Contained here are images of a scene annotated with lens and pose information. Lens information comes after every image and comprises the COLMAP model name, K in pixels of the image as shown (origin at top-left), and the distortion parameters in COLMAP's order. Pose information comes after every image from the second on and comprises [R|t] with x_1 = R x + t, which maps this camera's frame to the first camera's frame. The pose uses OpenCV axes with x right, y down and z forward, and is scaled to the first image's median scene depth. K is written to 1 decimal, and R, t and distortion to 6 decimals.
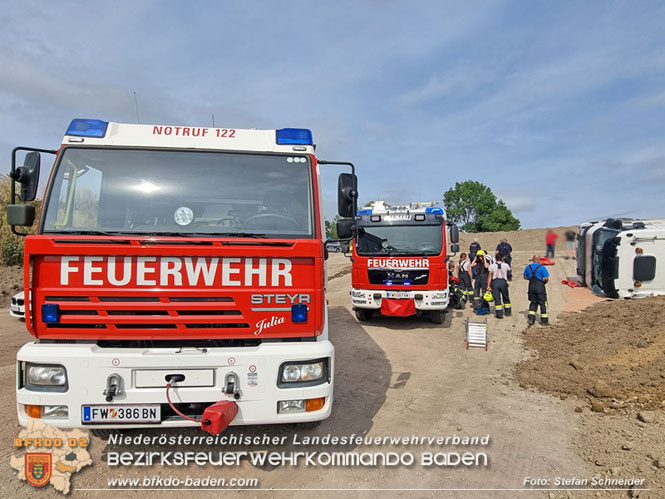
lens RADIAL K [[388.6, 0, 330.4], [0, 388.6, 250.5], [0, 0, 1]] dist [-0.013938, -0.010518]
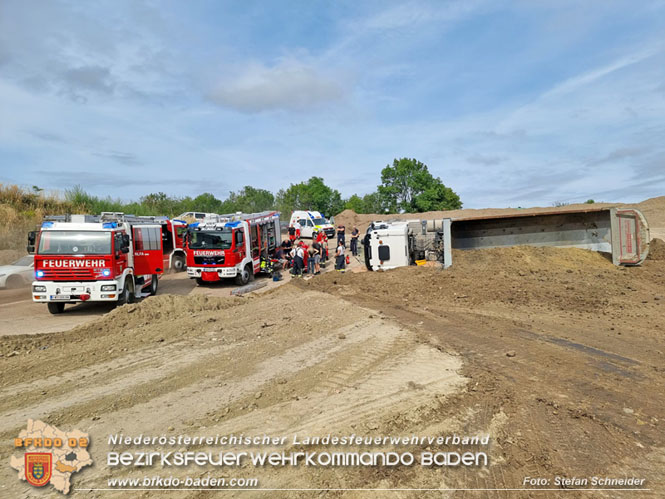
lens RADIAL K [[448.3, 0, 328.4], [0, 448.3, 246.2], [0, 0, 1]] dist [0.045314, -0.005679]
pose [[0.997670, -0.006514, 0.067918, 0.612822], [0.002884, 0.998568, 0.053411, -0.117307], [-0.068169, -0.053091, 0.996260, -1.234022]]
